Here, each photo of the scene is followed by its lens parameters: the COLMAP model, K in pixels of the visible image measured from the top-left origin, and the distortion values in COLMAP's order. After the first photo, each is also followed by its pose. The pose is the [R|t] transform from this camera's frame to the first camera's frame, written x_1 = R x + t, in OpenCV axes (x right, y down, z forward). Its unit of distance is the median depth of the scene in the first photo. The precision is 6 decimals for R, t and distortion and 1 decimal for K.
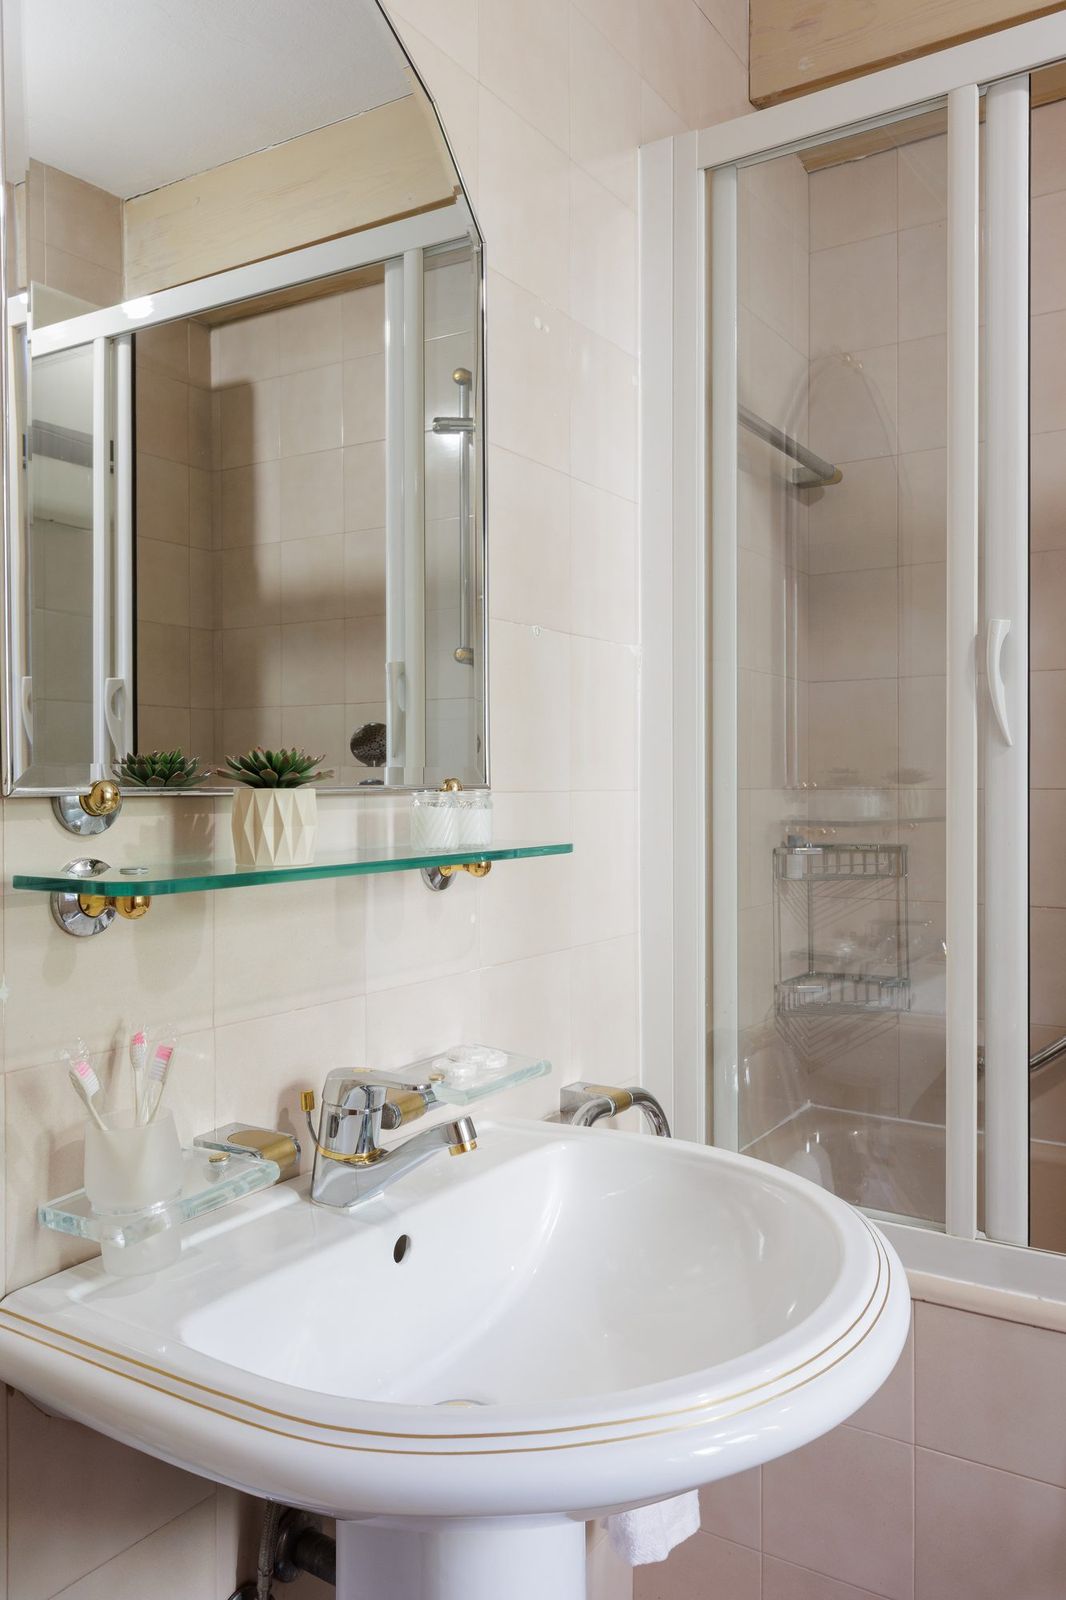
lens RADIAL K [[1242.4, 0, 533.0], [0, 1242.4, 800.0], [0, 0, 1]] dist [0.003162, -0.001272]
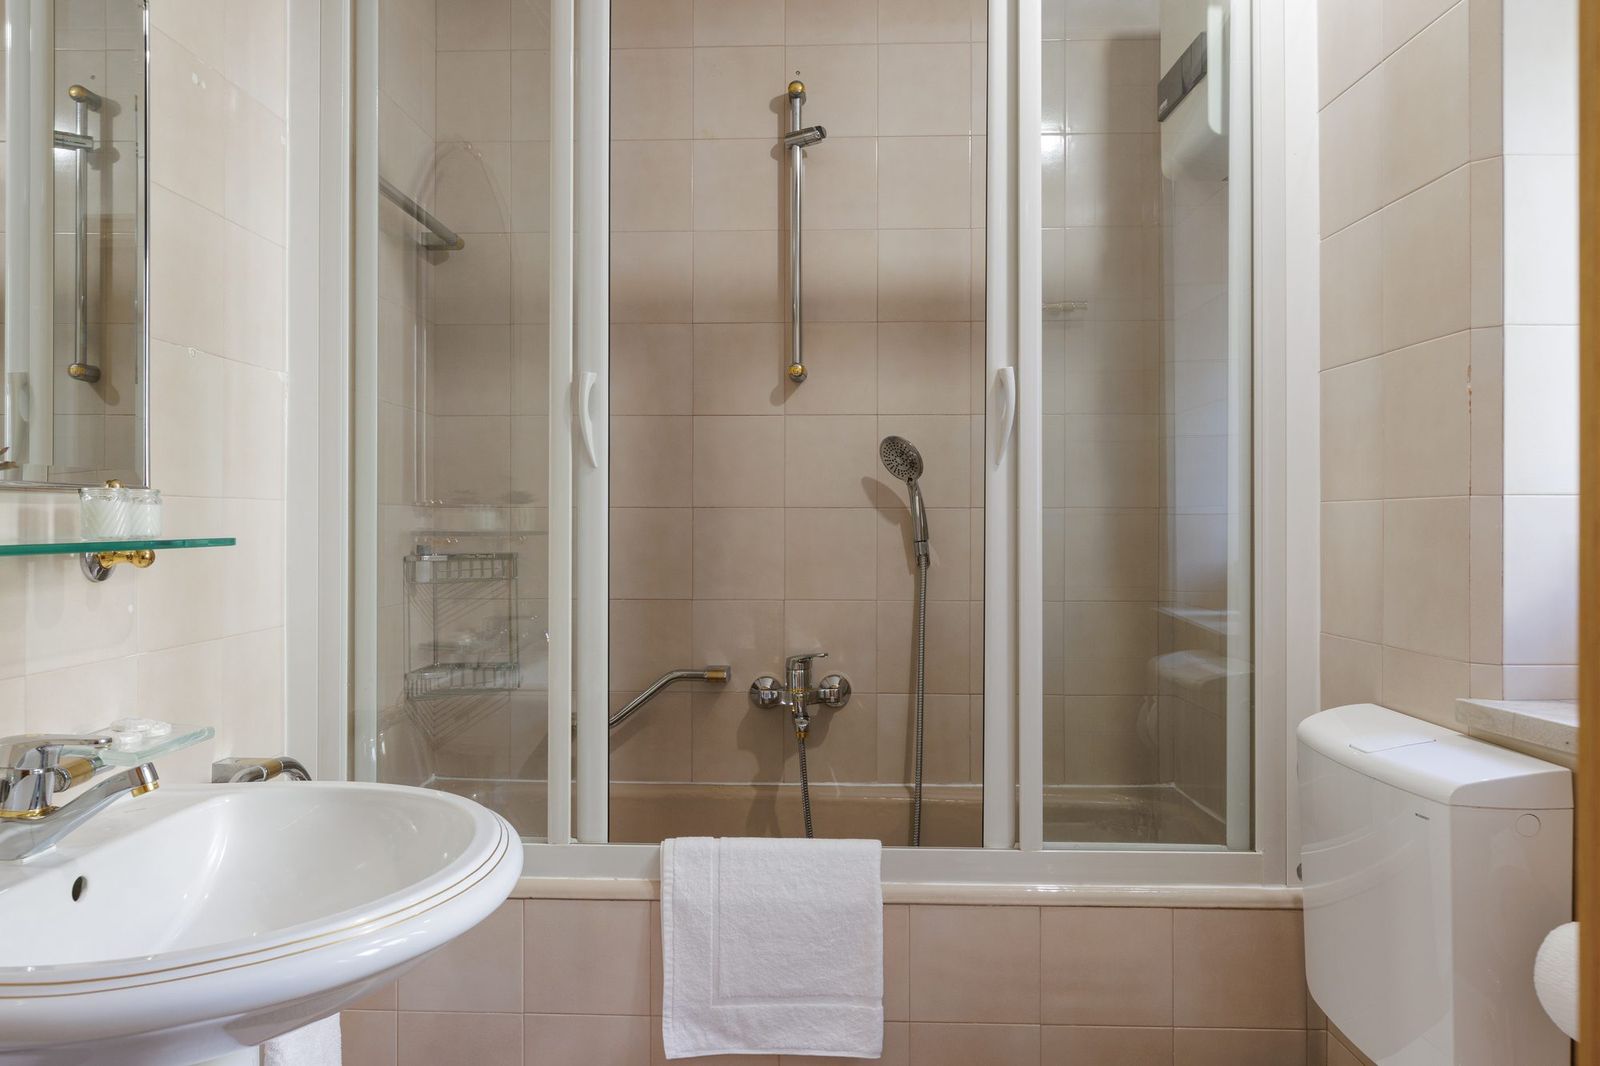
lens RADIAL K [[1161.1, 0, 804.1], [0, 1161.1, 522.5], [0, 0, 1]] dist [0.005006, 0.000133]
pose [[0.858986, 0.005343, 0.511972, -0.043788], [0.001153, 0.999923, -0.012370, 0.022485], [-0.511998, 0.011216, 0.858913, -0.131902]]
